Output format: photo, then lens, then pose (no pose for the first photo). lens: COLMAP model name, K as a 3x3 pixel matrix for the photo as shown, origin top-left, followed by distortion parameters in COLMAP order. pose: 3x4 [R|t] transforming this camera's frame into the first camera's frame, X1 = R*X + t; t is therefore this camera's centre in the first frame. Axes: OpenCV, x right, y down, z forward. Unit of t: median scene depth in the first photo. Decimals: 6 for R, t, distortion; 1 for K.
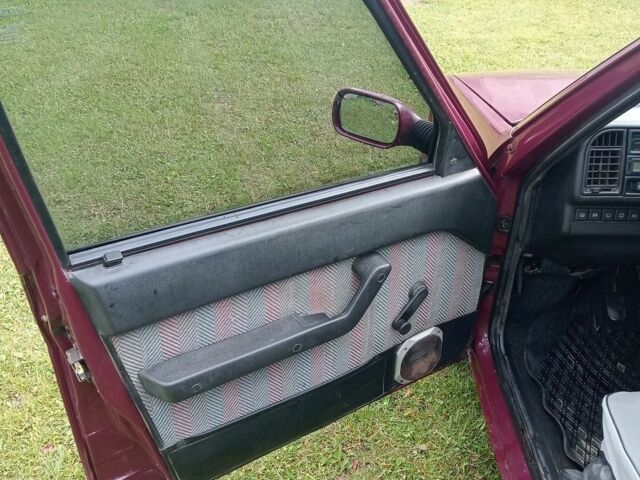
lens RADIAL K [[611.1, 0, 320.0], [0, 611.1, 240.0], [0, 0, 1]] dist [0.120028, -0.212627]
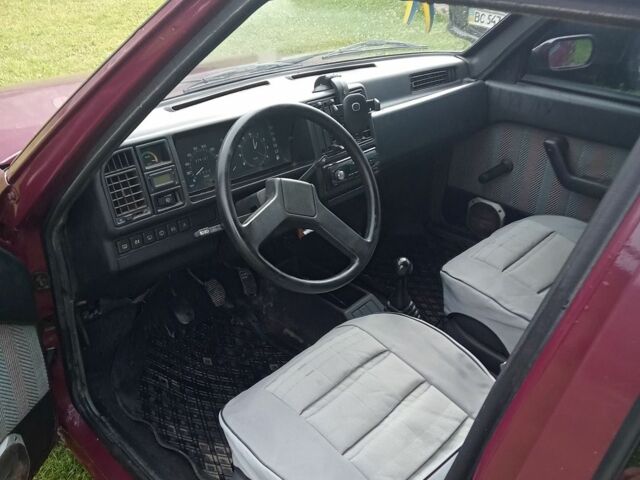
lens RADIAL K [[611.1, 0, 320.0], [0, 611.1, 240.0], [0, 0, 1]] dist [0.120028, -0.212627]
pose [[0.681231, -0.345351, 0.645490, 0.032266], [0.340420, 0.930043, 0.138324, -0.066749], [-0.648104, 0.125507, 0.751139, 0.116364]]
